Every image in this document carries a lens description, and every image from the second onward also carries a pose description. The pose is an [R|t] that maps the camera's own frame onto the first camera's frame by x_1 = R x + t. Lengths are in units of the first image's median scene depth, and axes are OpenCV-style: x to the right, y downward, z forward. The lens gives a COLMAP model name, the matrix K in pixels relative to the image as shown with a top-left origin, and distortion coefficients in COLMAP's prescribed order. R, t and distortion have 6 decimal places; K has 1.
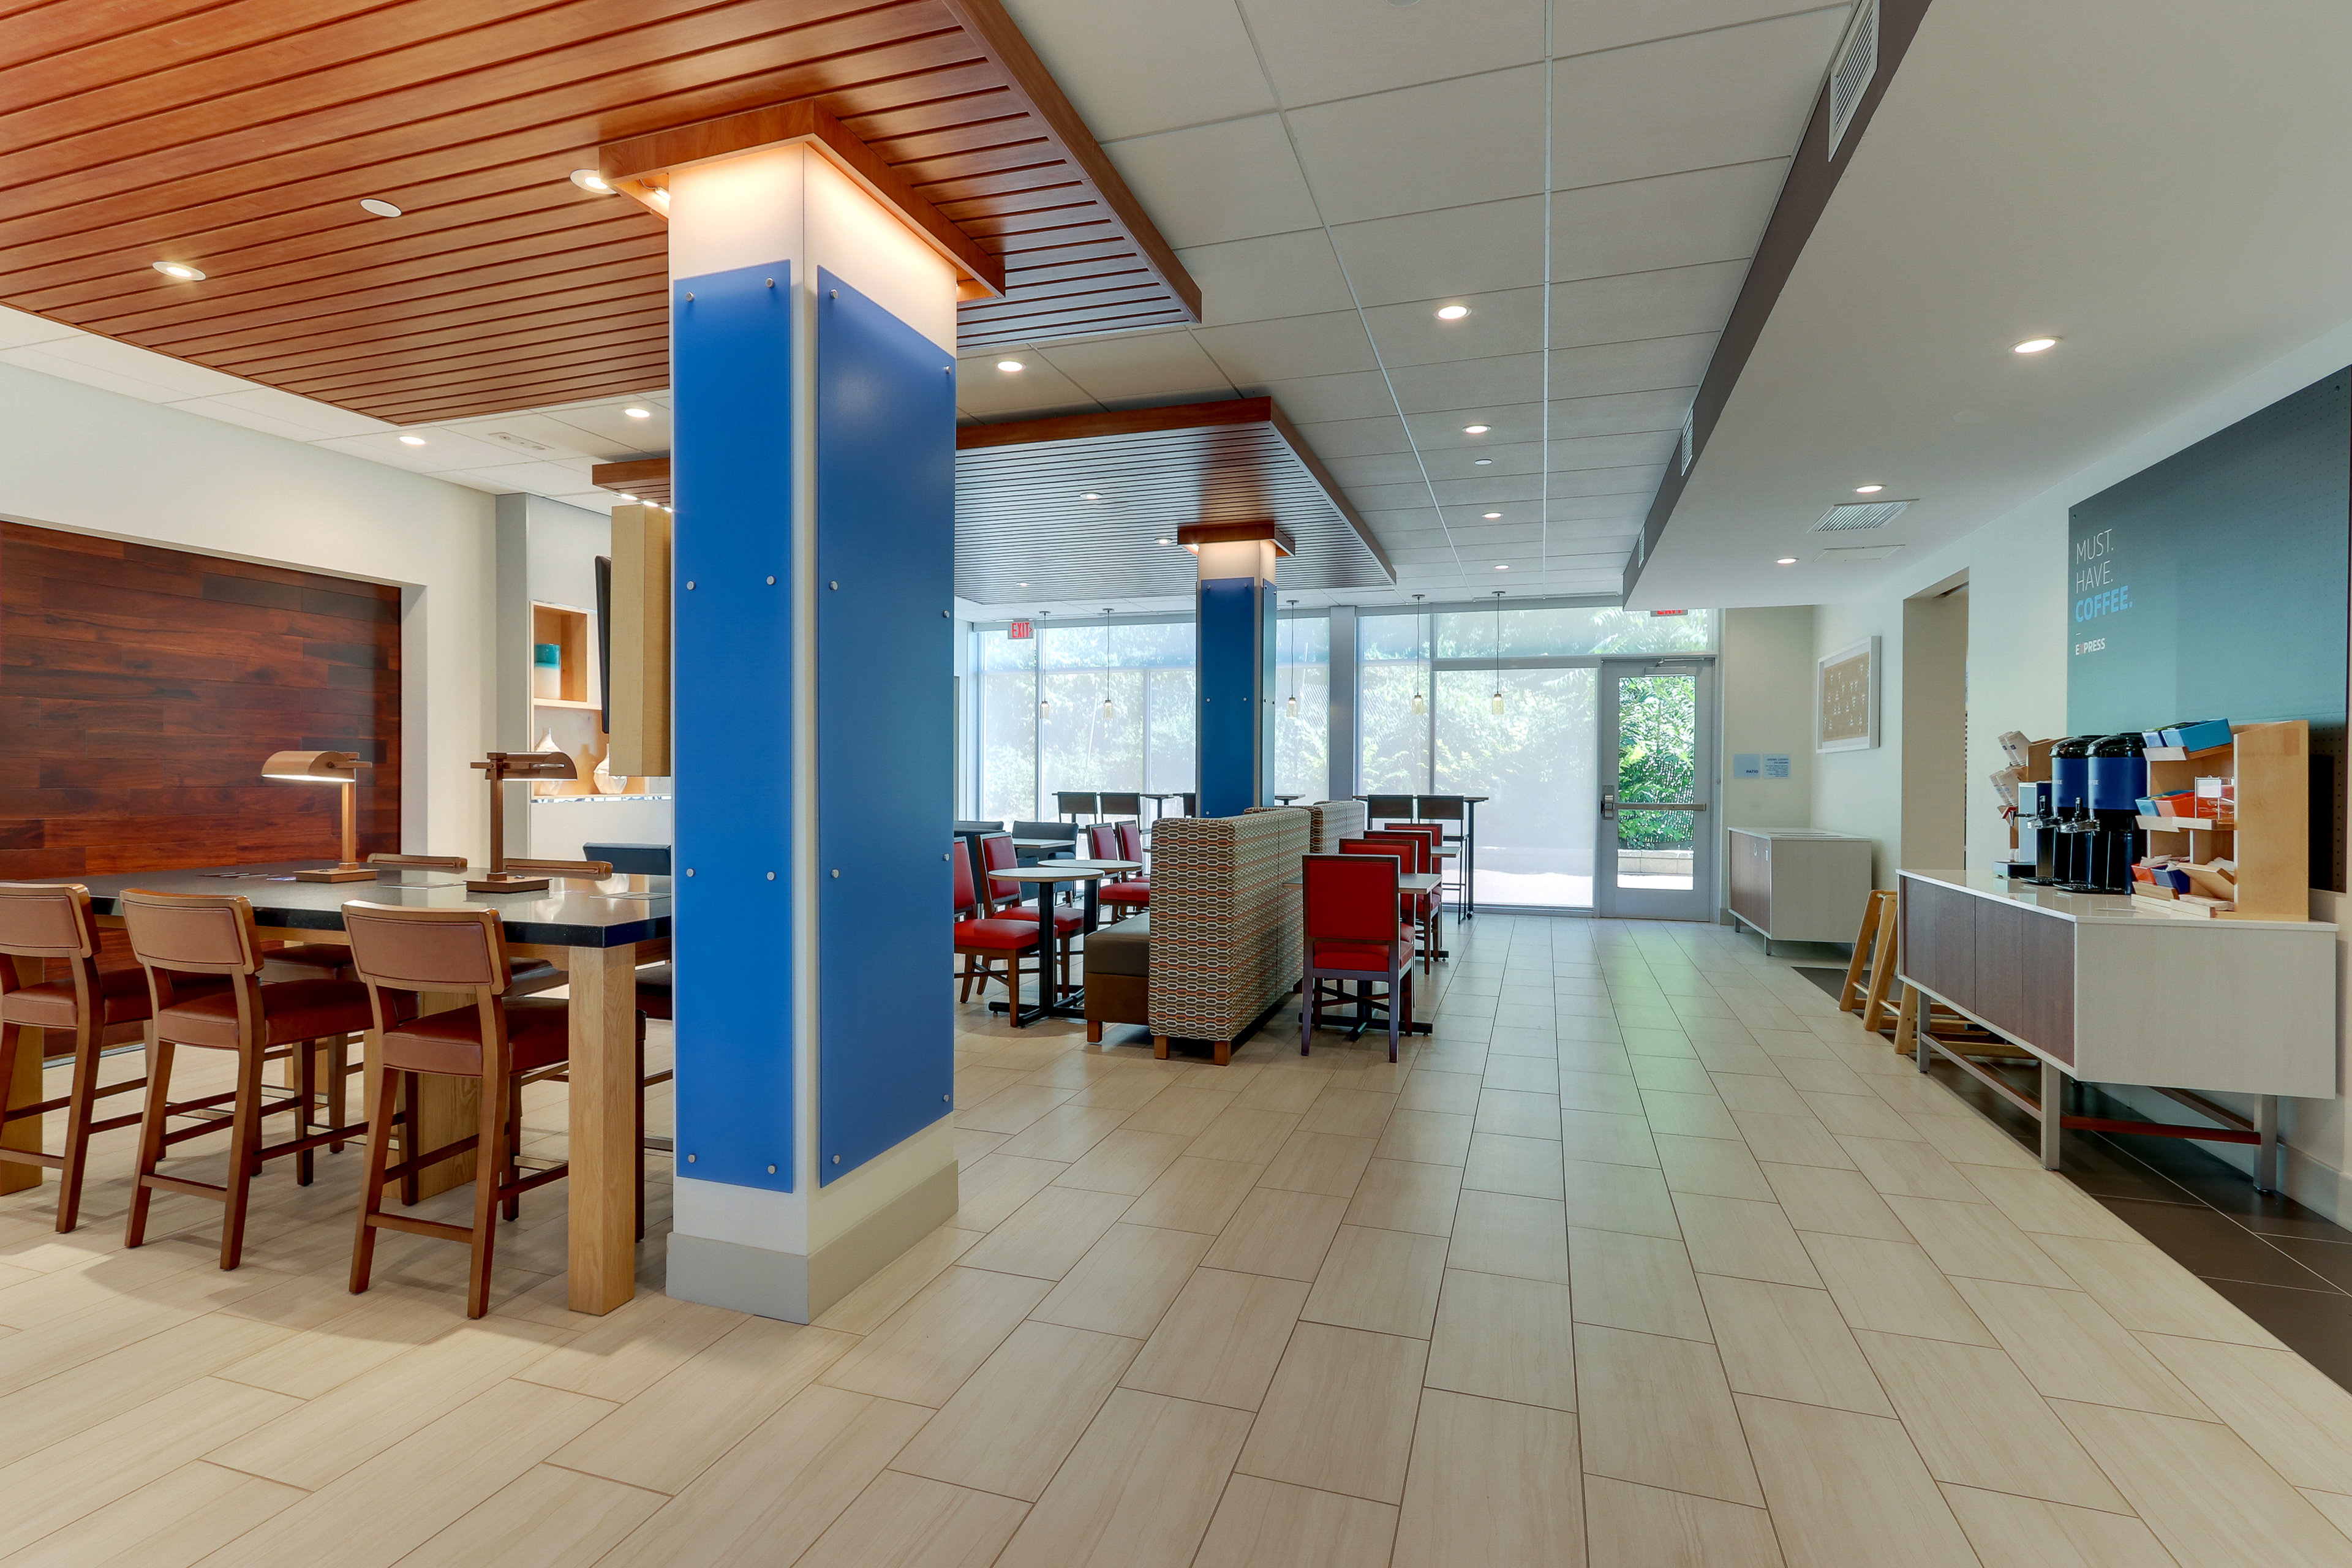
lens RADIAL K [[1141.2, 0, 1176.0], [0, 1141.2, 784.0], [0, 0, 1]] dist [-0.001514, -0.000250]
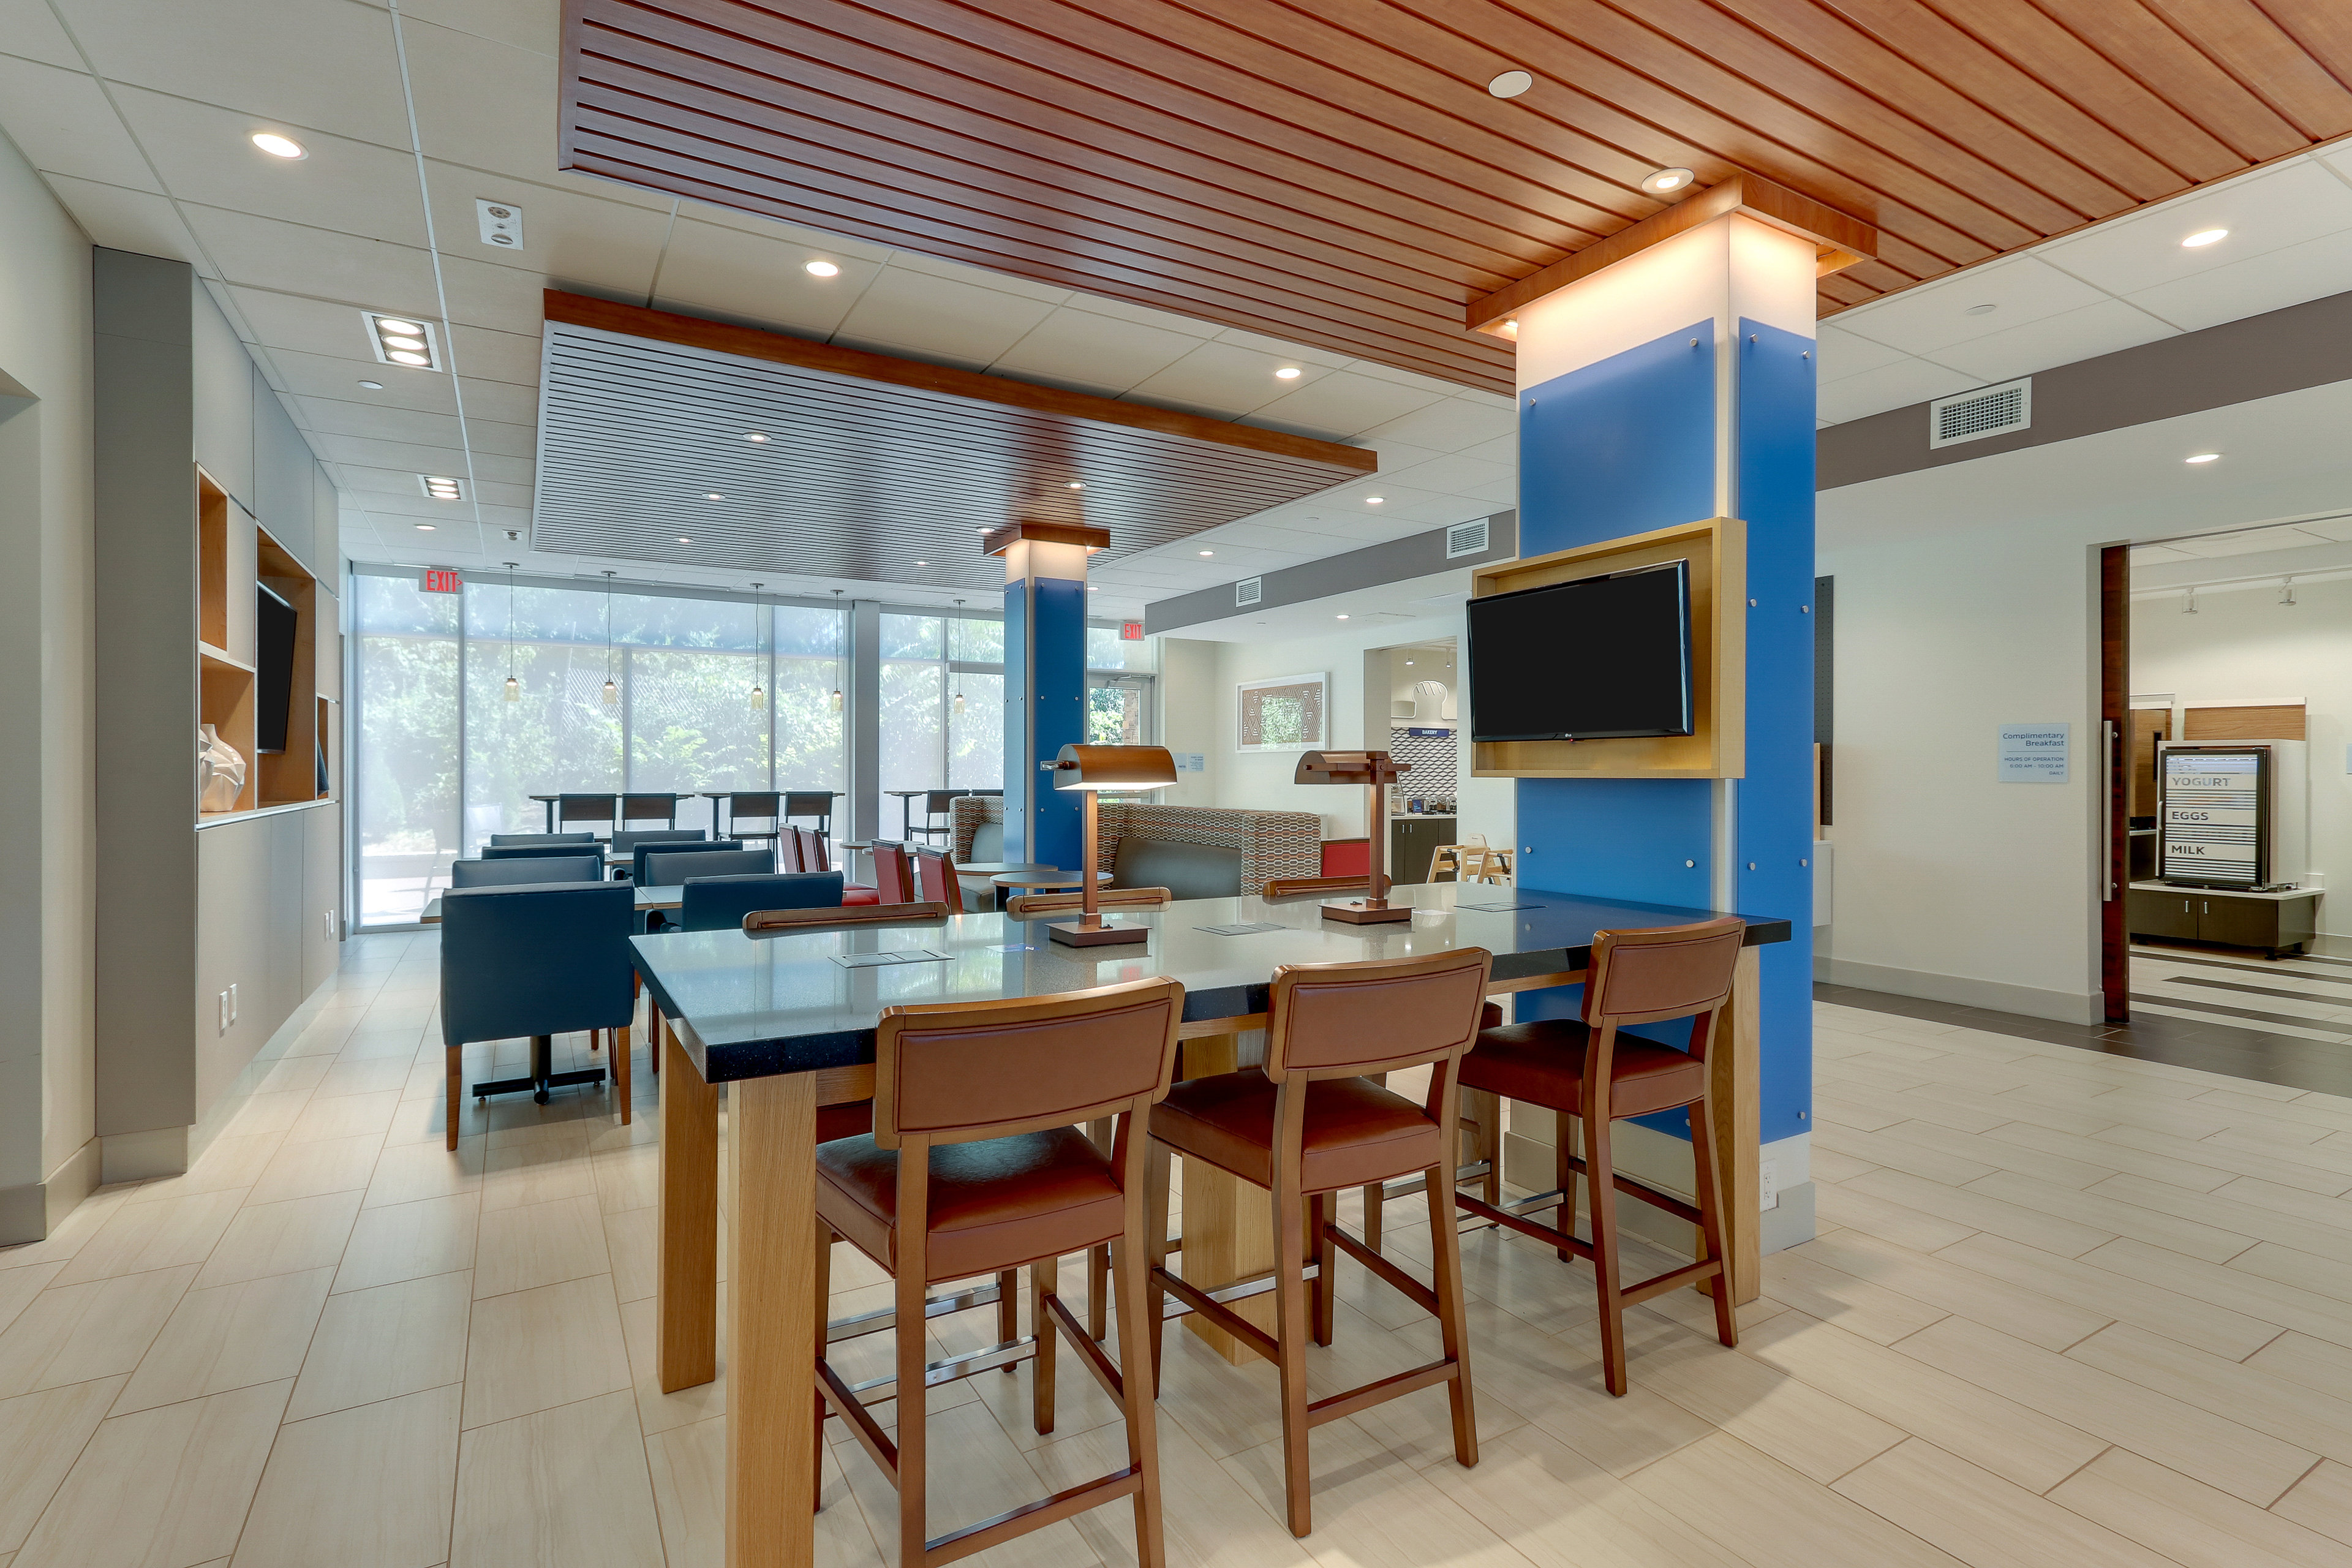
lens RADIAL K [[1087.1, 0, 1160.4], [0, 1087.1, 783.4], [0, 0, 1]] dist [-0.003284, -0.000637]
pose [[0.667033, -0.013093, 0.744913, -0.393619], [0.008048, 0.999914, 0.010368, -0.004981], [-0.744985, -0.000921, 0.667080, 0.182745]]
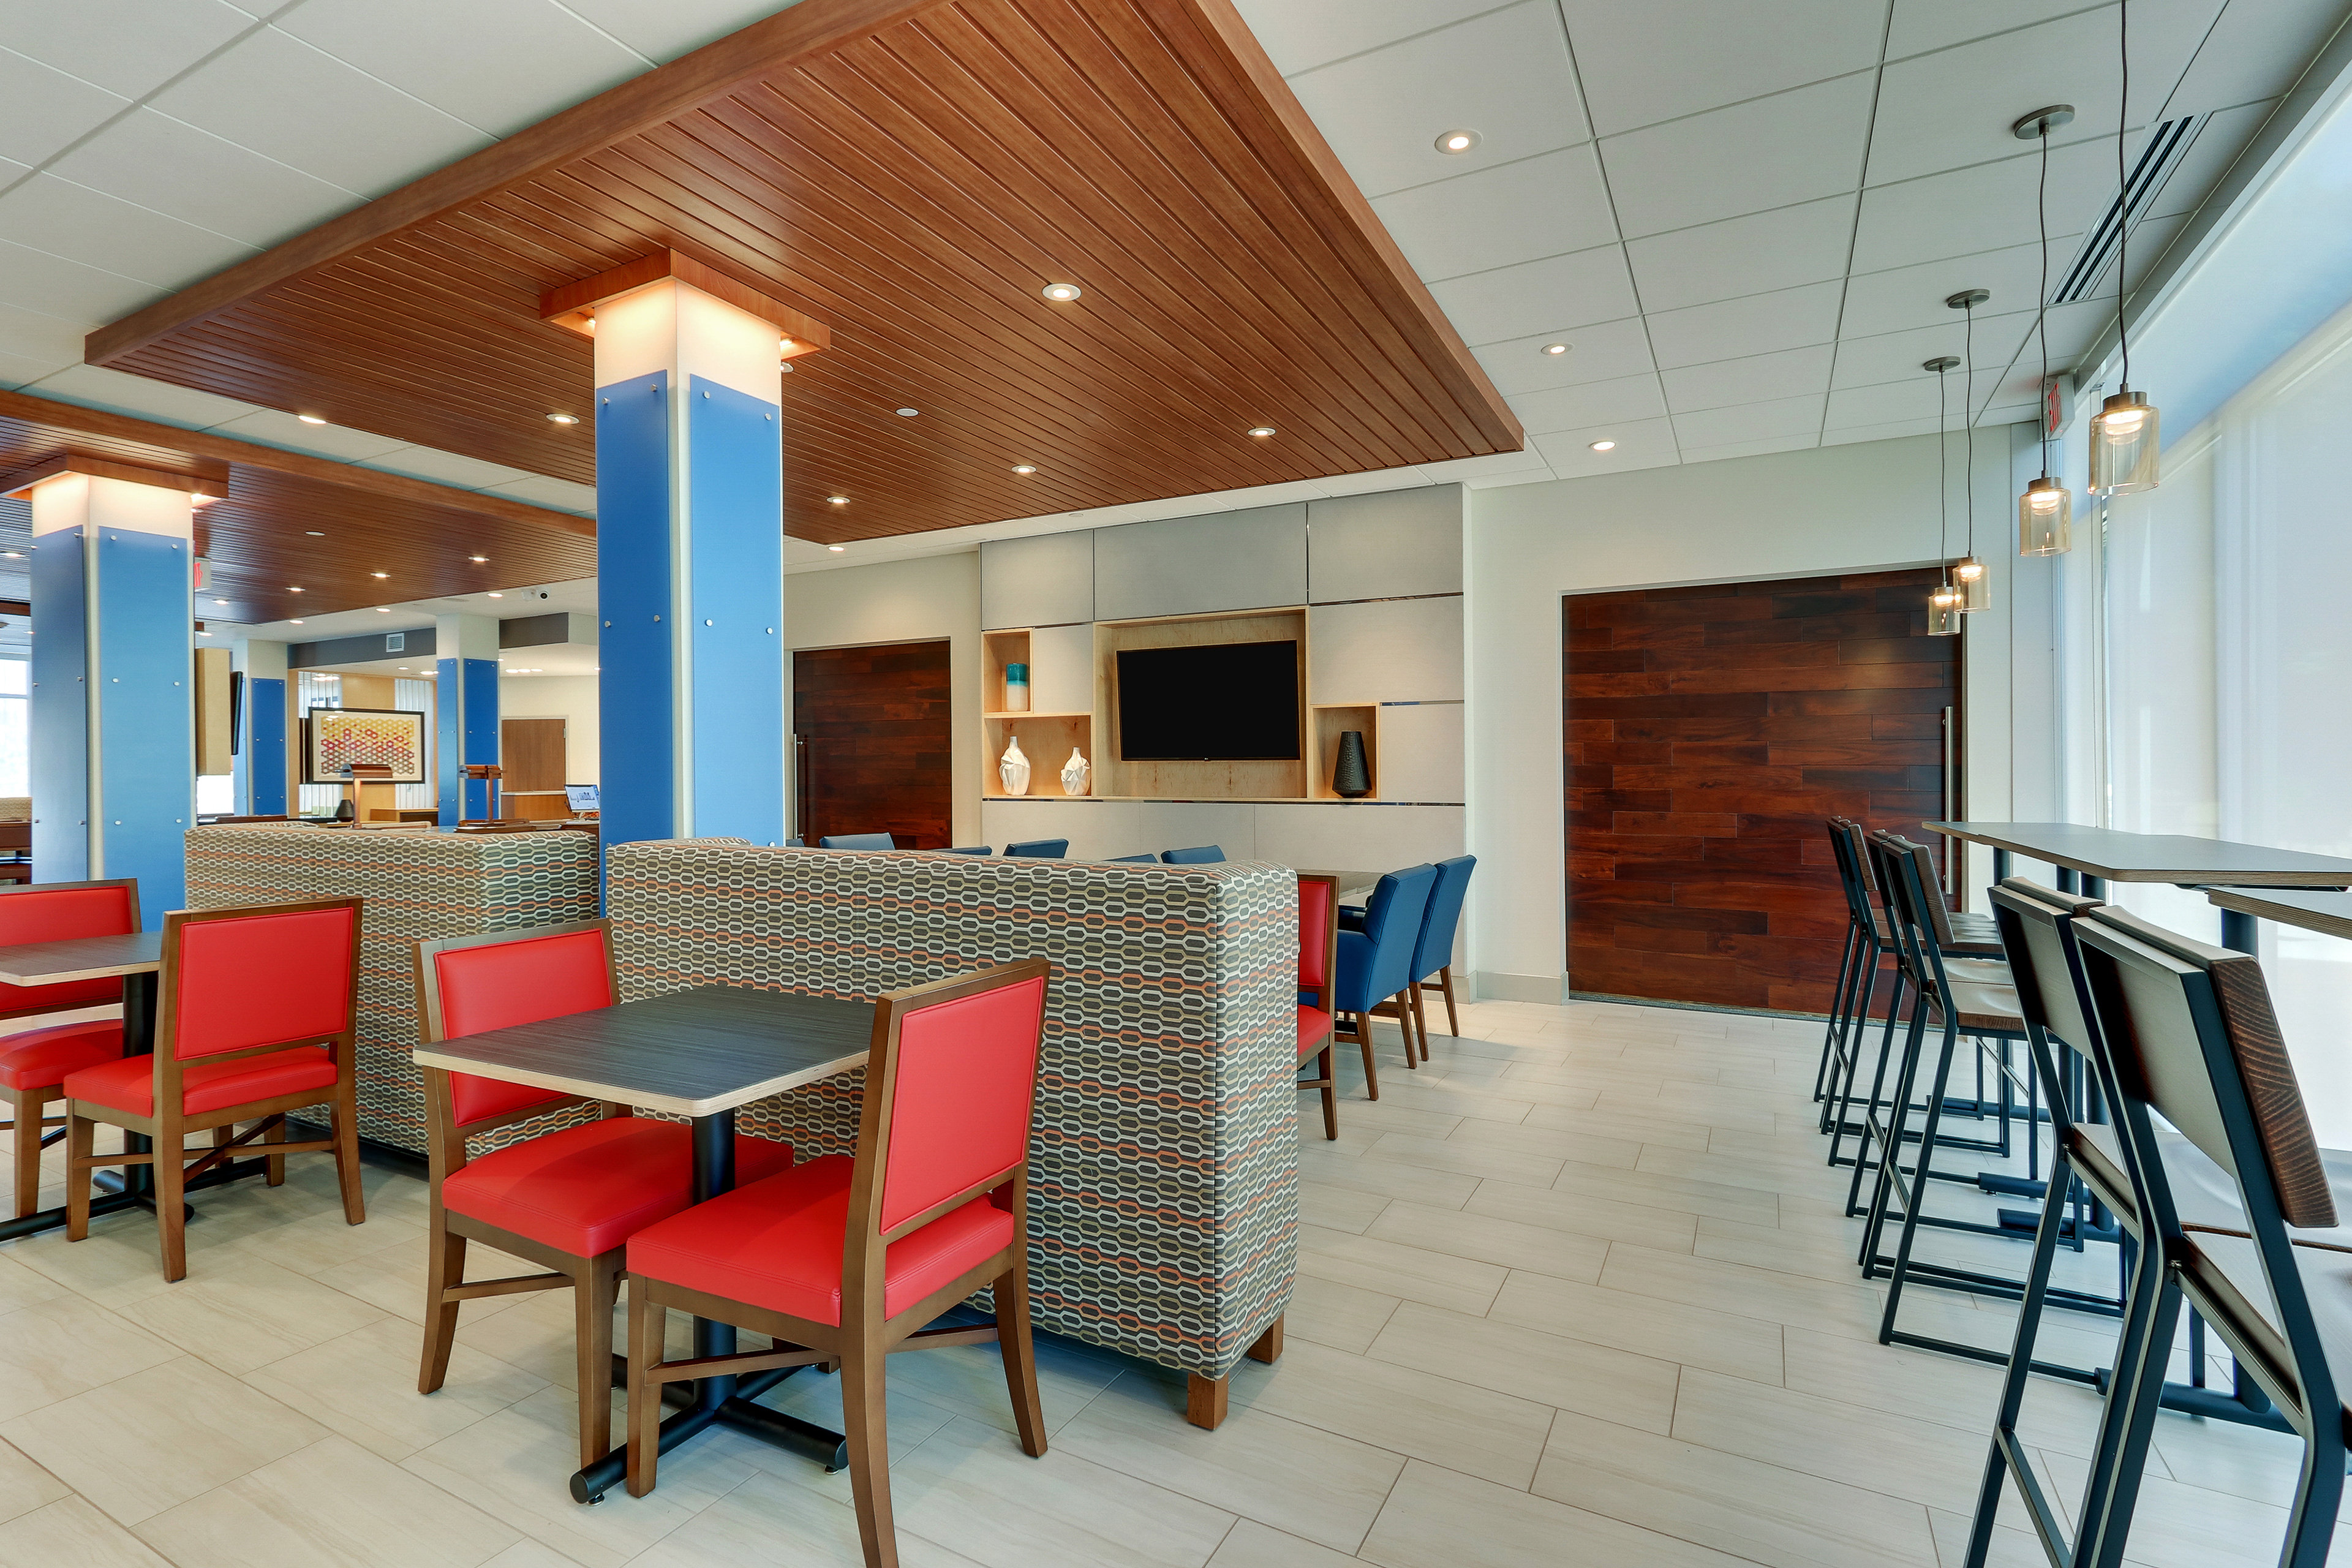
lens RADIAL K [[1087.1, 0, 1160.4], [0, 1087.1, 783.4], [0, 0, 1]] dist [-0.003284, -0.000637]
pose [[-0.181354, -0.004498, -0.983408, 0.324887], [-0.013774, 0.999903, -0.002033, -0.001339], [0.983321, 0.013176, -0.181399, 0.858746]]
